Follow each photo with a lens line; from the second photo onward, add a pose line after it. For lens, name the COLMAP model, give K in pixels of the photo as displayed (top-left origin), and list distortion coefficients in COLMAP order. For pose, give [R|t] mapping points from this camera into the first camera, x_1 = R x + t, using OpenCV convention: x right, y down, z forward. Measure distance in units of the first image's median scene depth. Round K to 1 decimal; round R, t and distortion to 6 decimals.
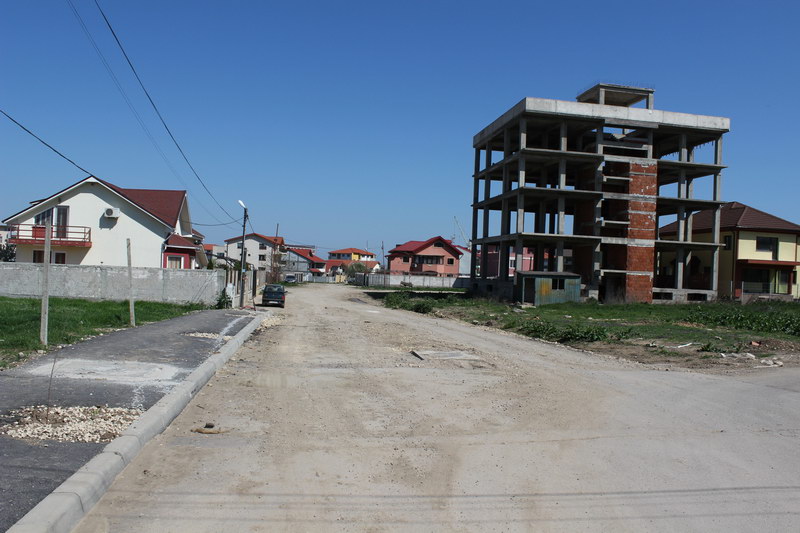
lens RADIAL K [[676.3, 0, 401.6], [0, 676.3, 269.7], [0, 0, 1]] dist [-0.158508, 0.137278]
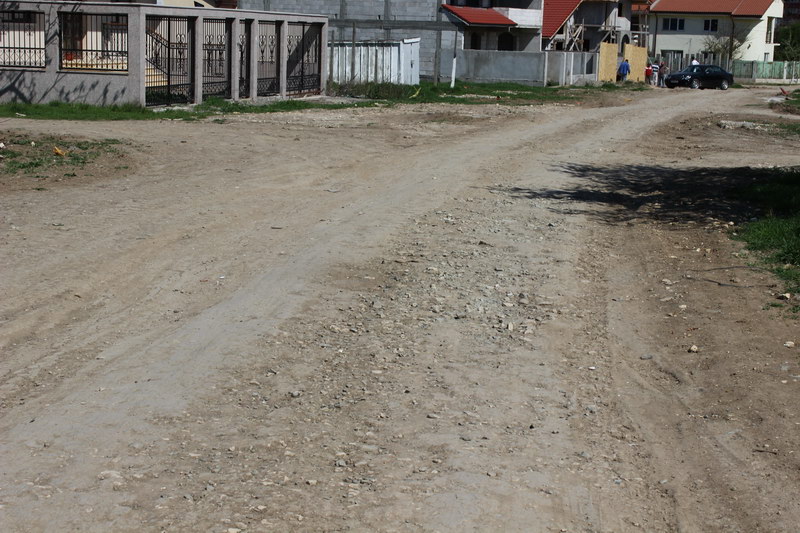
lens RADIAL K [[1372.8, 0, 398.2], [0, 1372.8, 263.3], [0, 0, 1]] dist [0.017875, 0.000000]
pose [[0.970352, 0.028929, -0.239957, -0.219750], [0.009635, 0.987392, 0.158002, 0.029102], [0.241502, -0.155629, 0.957839, 2.322674]]
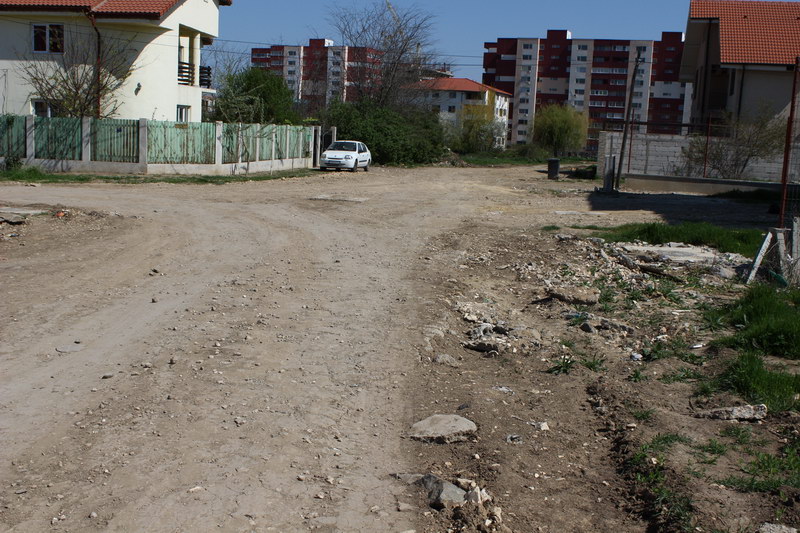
lens RADIAL K [[893.2, 0, 395.9], [0, 893.2, 265.9], [0, 0, 1]] dist [-0.068433, 0.000000]
pose [[0.985115, -0.020520, 0.170670, -0.143957], [-0.006841, 0.987383, 0.158202, 0.062734], [-0.171763, -0.157014, 0.972545, 3.972422]]
